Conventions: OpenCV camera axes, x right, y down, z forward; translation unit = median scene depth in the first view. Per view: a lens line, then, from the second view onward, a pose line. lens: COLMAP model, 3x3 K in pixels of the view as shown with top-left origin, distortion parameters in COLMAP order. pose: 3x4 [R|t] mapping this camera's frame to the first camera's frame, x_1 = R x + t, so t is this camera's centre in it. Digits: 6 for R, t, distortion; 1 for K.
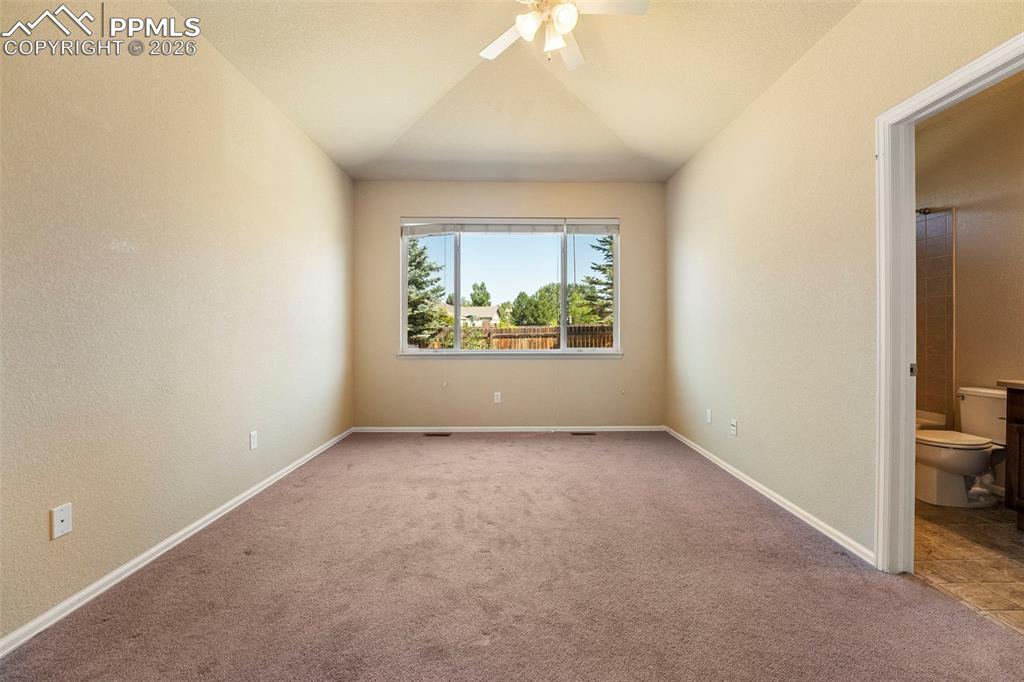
lens RADIAL K [[422.3, 0, 512.8], [0, 422.3, 338.4], [0, 0, 1]] dist [-0.013363, 0.000355]
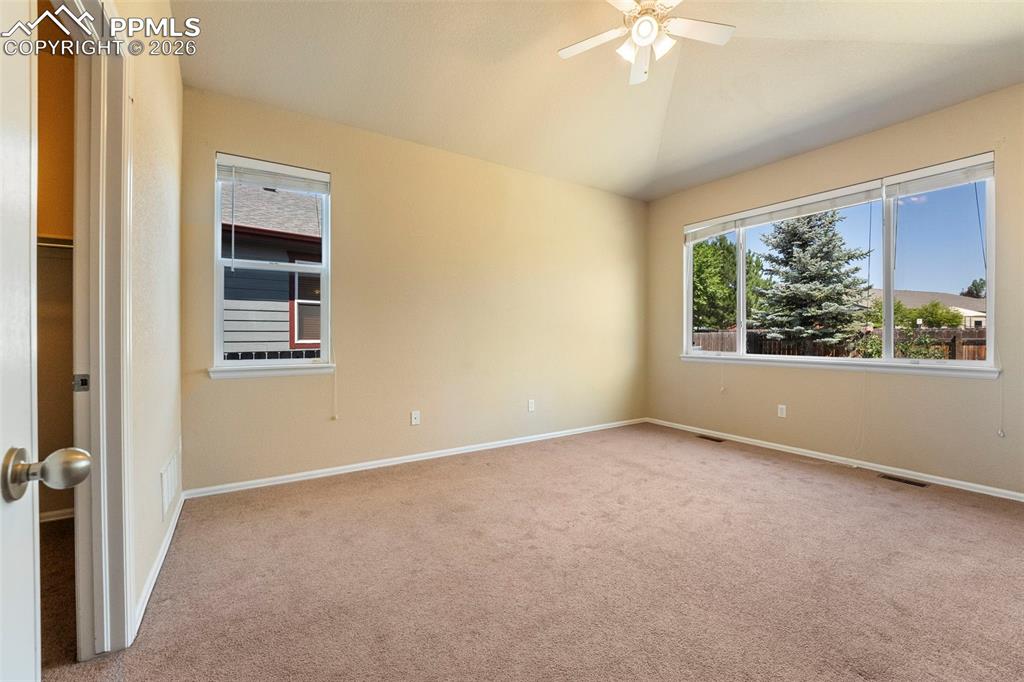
lens RADIAL K [[412.5, 0, 508.6], [0, 412.5, 345.3], [0, 0, 1]] dist [-0.002316, -0.000143]
pose [[0.539868, 0.022945, -0.841437, 0.518593], [-0.015471, 0.999730, 0.017335, -0.000258], [0.841607, 0.003659, 0.540078, 0.107858]]
